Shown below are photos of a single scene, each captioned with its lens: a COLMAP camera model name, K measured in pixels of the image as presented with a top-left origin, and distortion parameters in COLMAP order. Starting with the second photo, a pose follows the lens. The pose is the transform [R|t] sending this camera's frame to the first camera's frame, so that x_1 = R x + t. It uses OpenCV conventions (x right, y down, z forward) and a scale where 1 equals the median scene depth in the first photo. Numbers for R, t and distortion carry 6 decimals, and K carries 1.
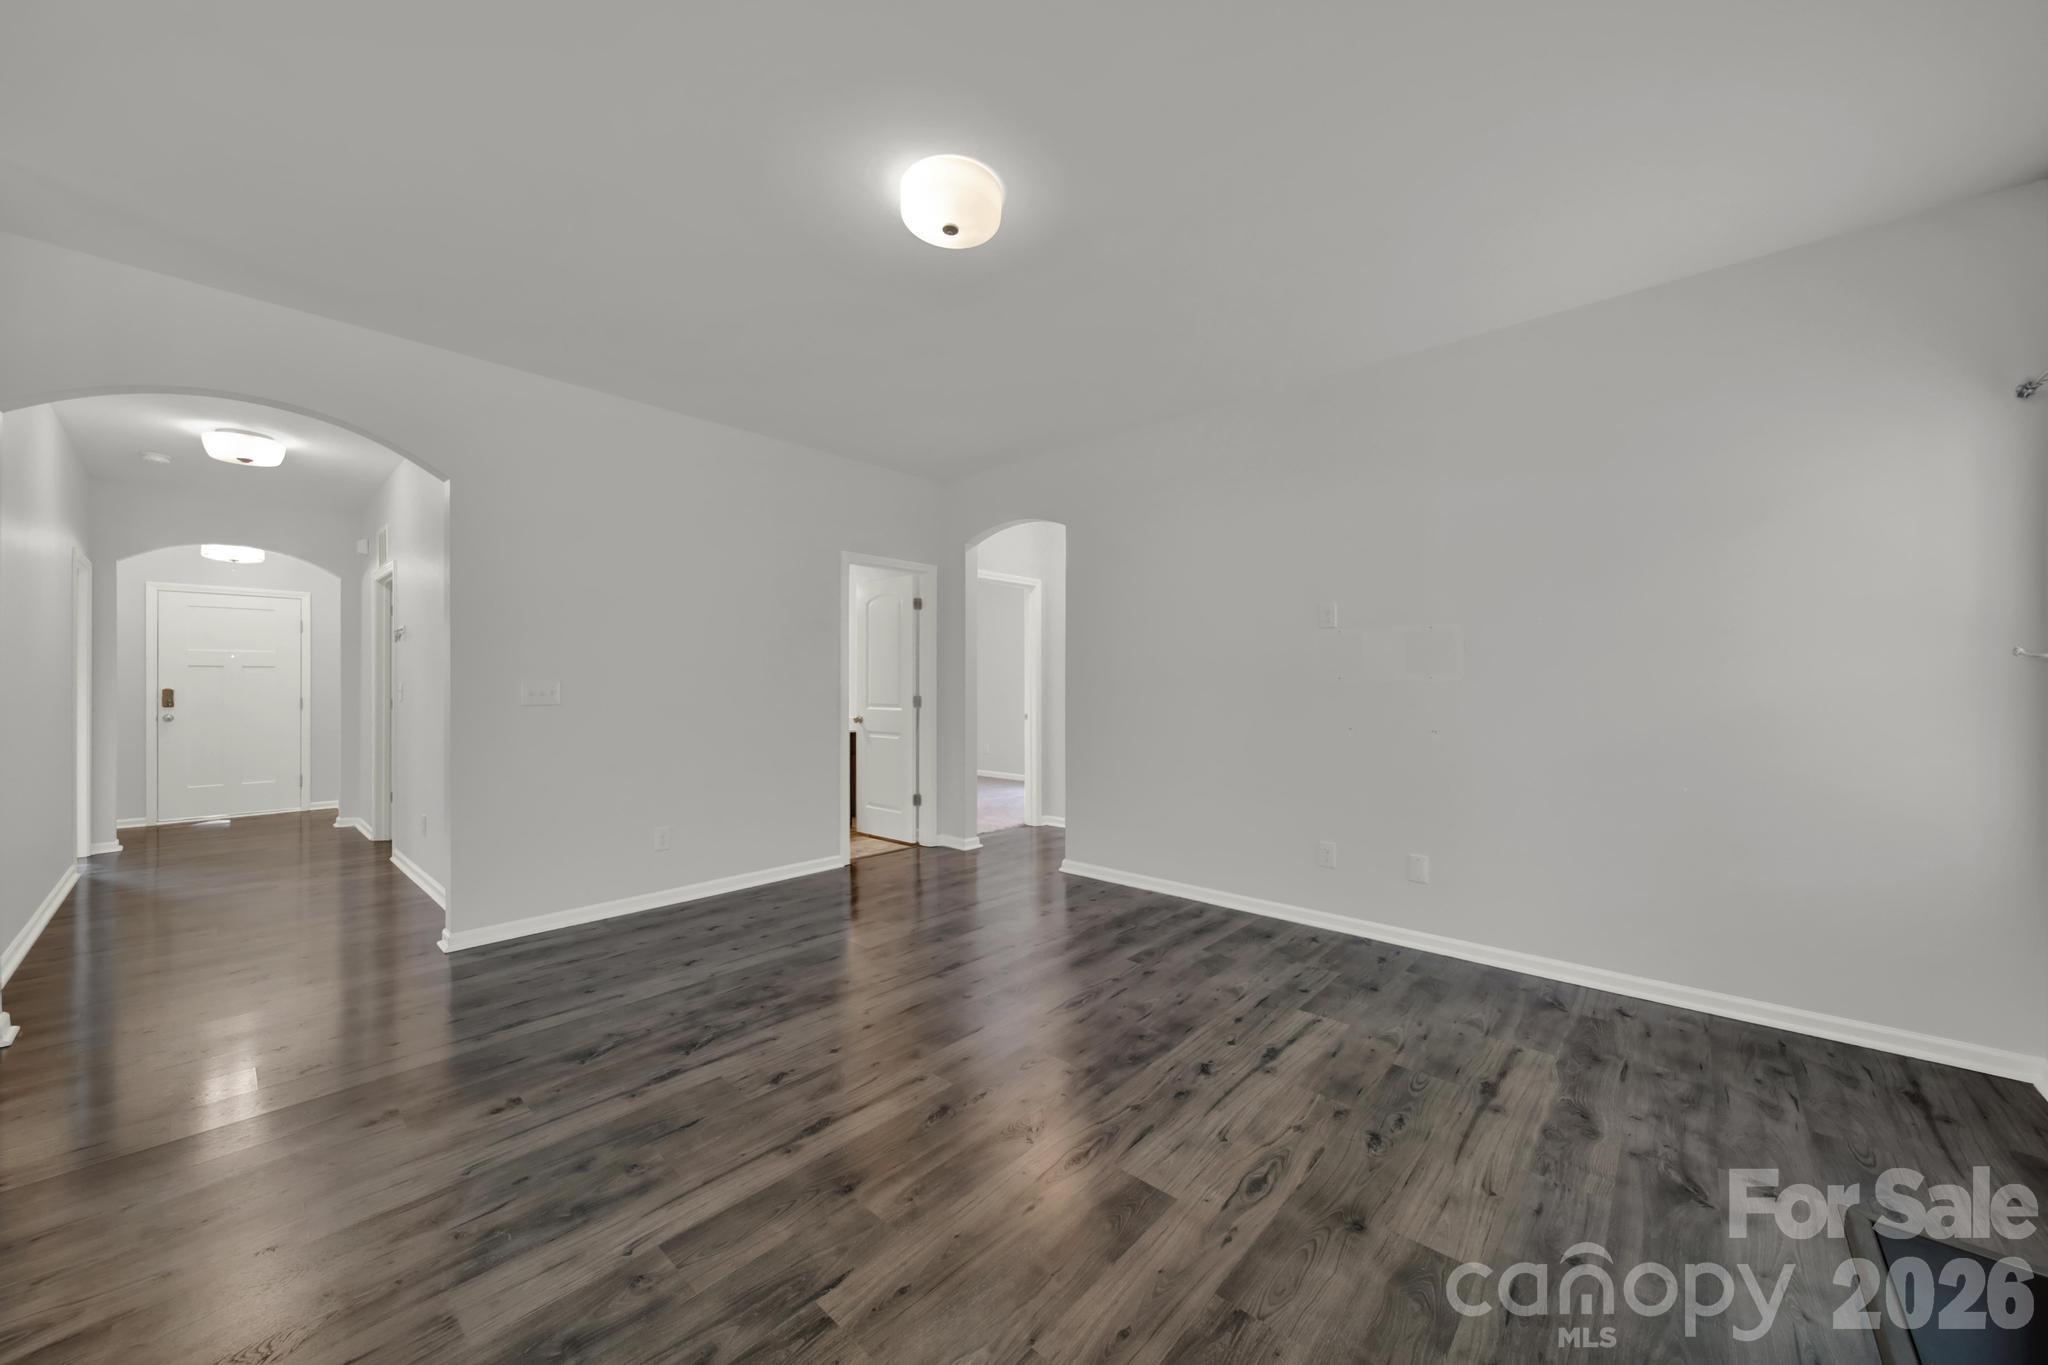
lens RADIAL K [[747.0, 0, 1051.3], [0, 747.0, 685.9], [0, 0, 1]] dist [-0.002109, -0.000480]
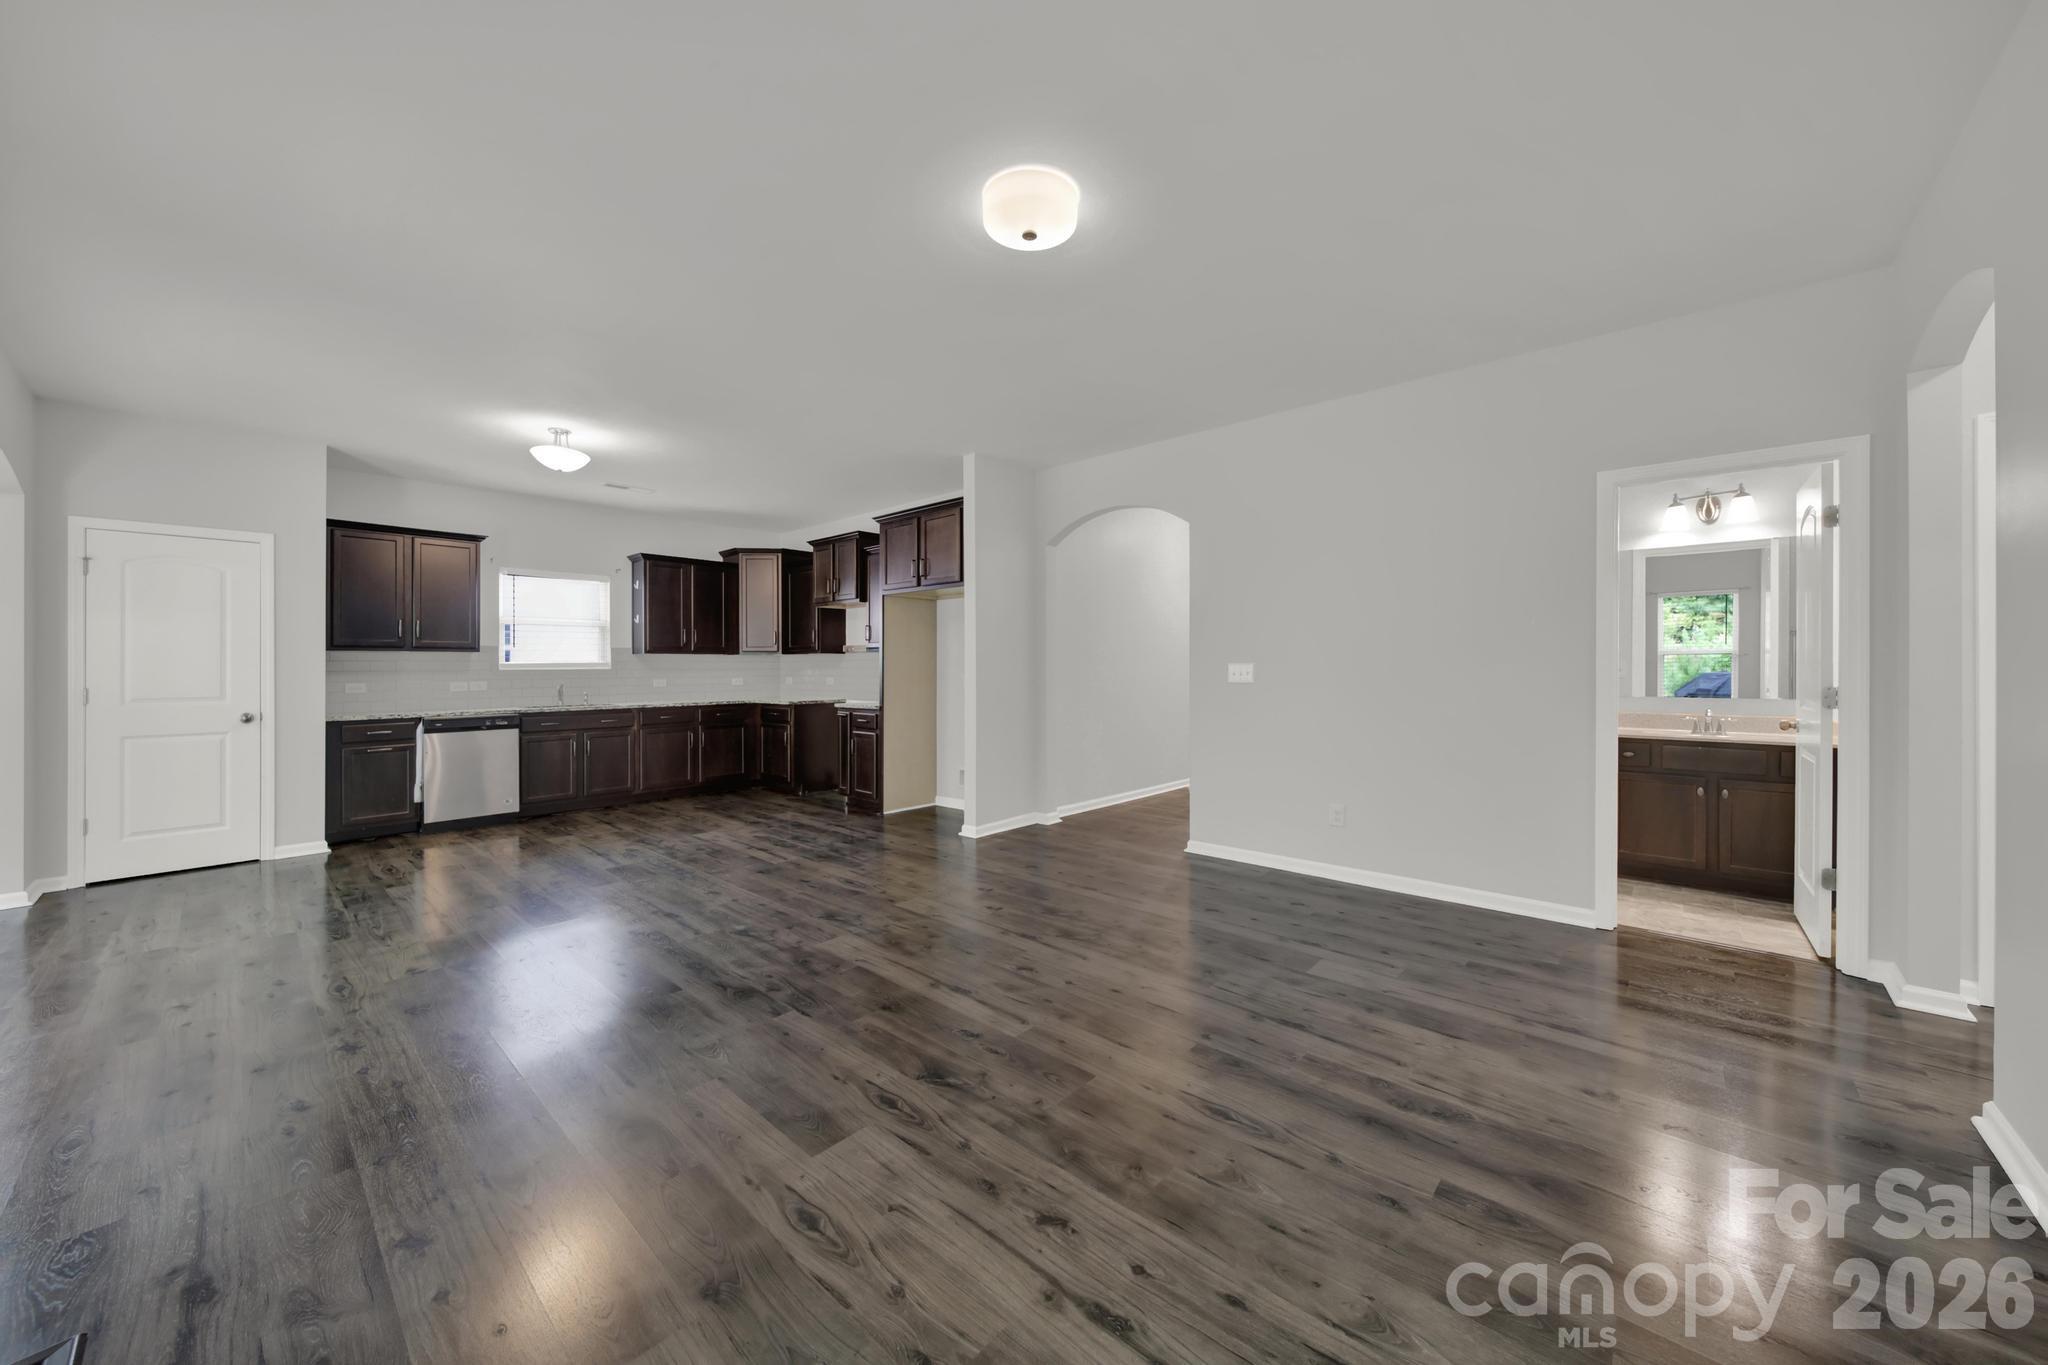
lens RADIAL K [[723.4, 0, 989.5], [0, 723.4, 669.5], [0, 0, 1]] dist [-0.000752, 0.000050]
pose [[-0.049443, 0.002439, -0.998774, 0.912212], [0.000910, 0.999997, 0.002397, -0.003379], [0.998777, -0.000791, -0.049445, 1.008726]]
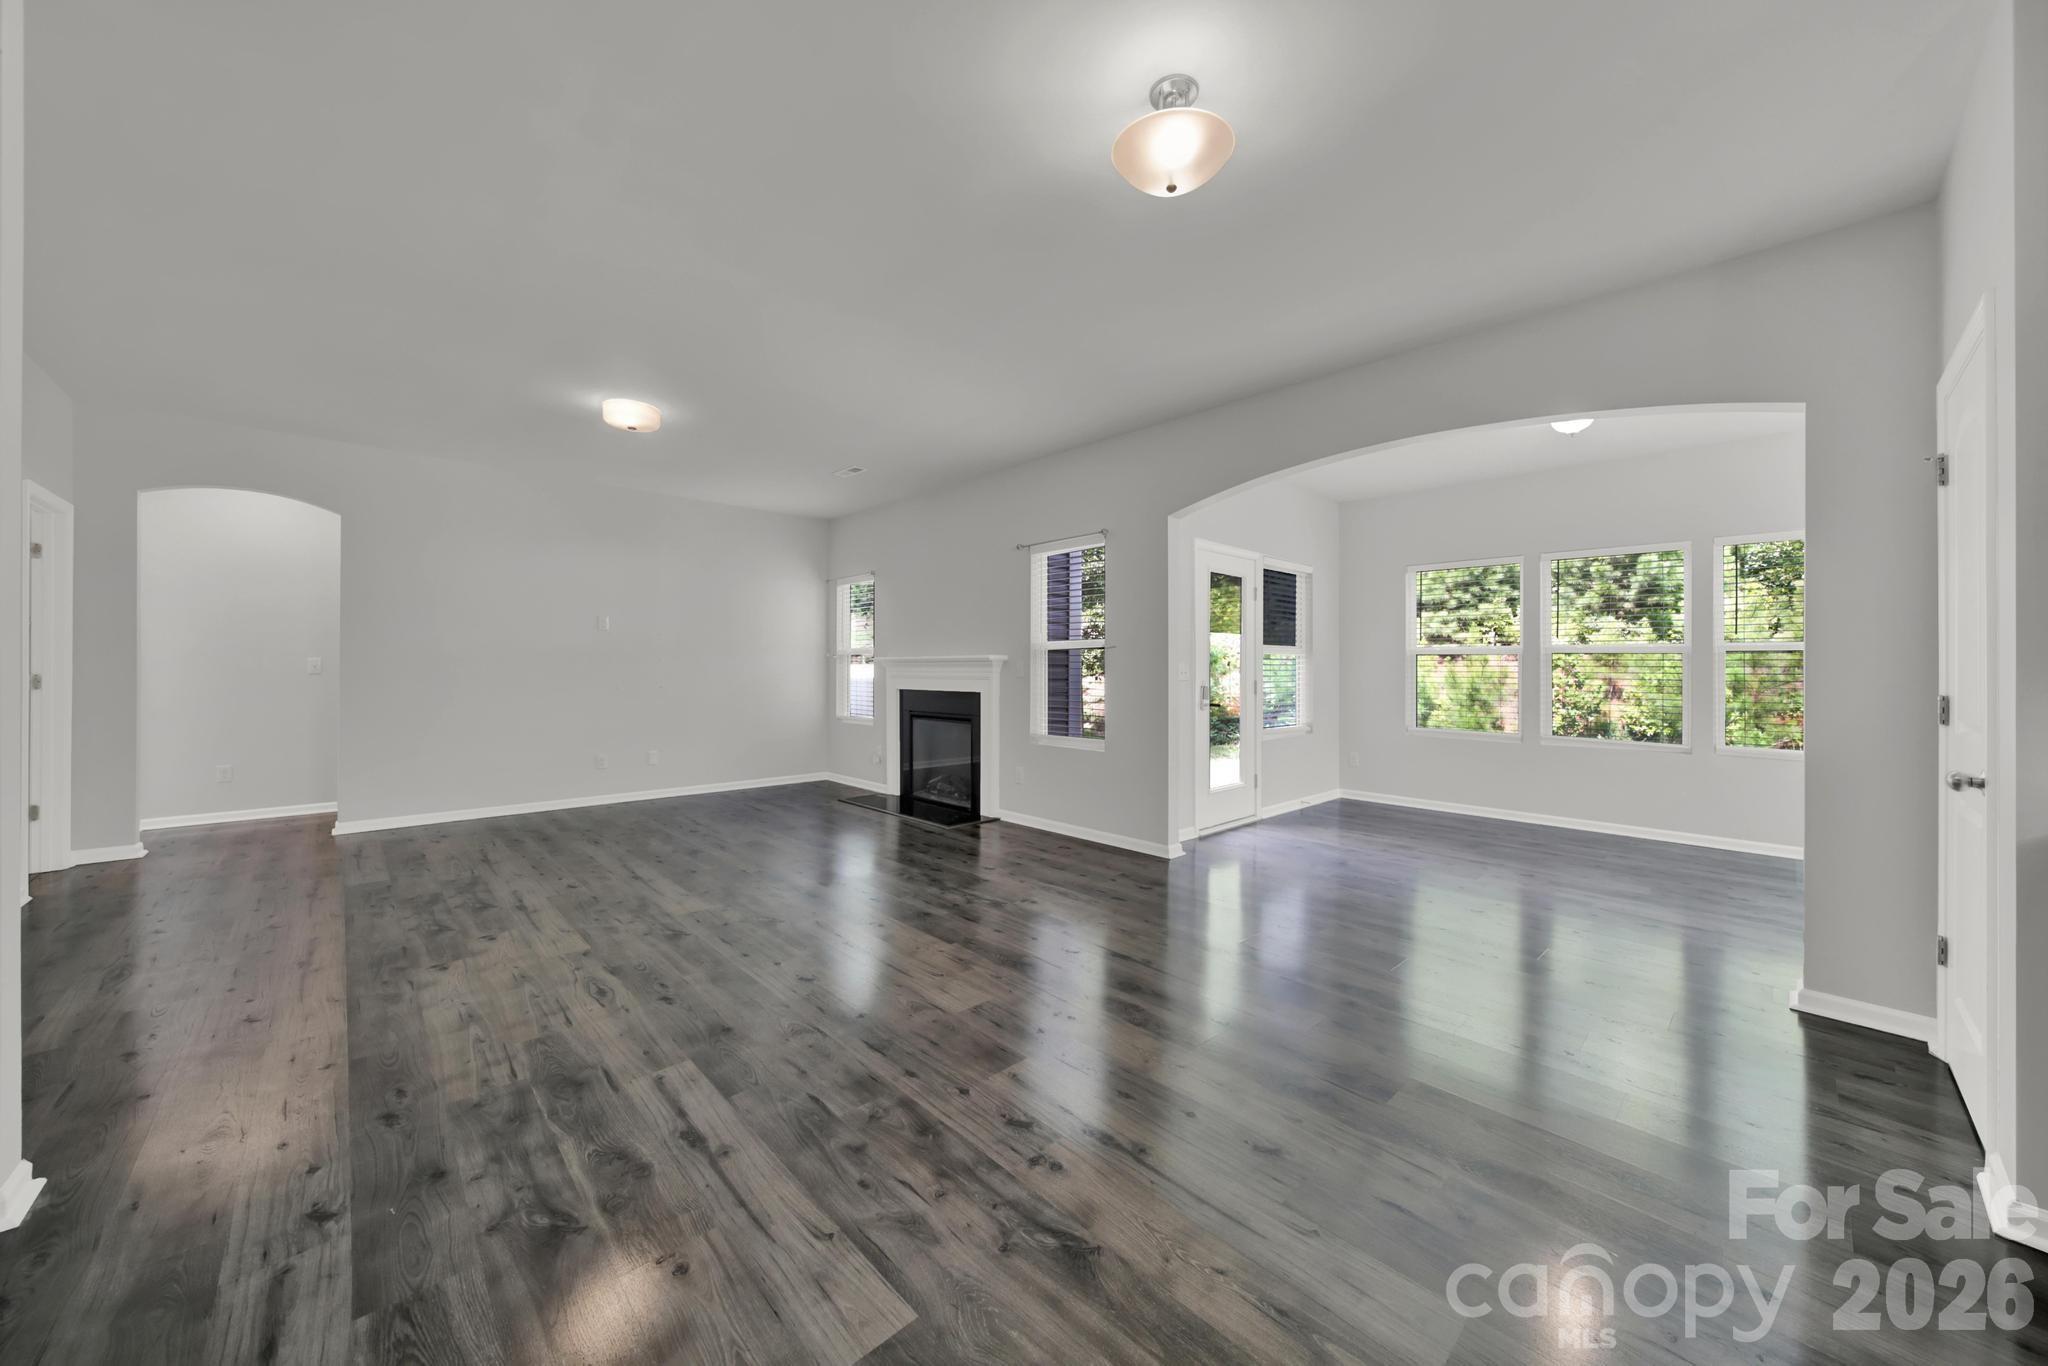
lens RADIAL K [[717.0, 0, 1007.0], [0, 717.0, 680.1], [0, 0, 1]] dist [-0.000066, -0.000107]
pose [[0.108032, -0.015290, 0.994030, -1.943710], [-0.001706, 0.999877, 0.015565, 0.011687], [-0.994146, -0.003377, 0.107993, -0.201860]]
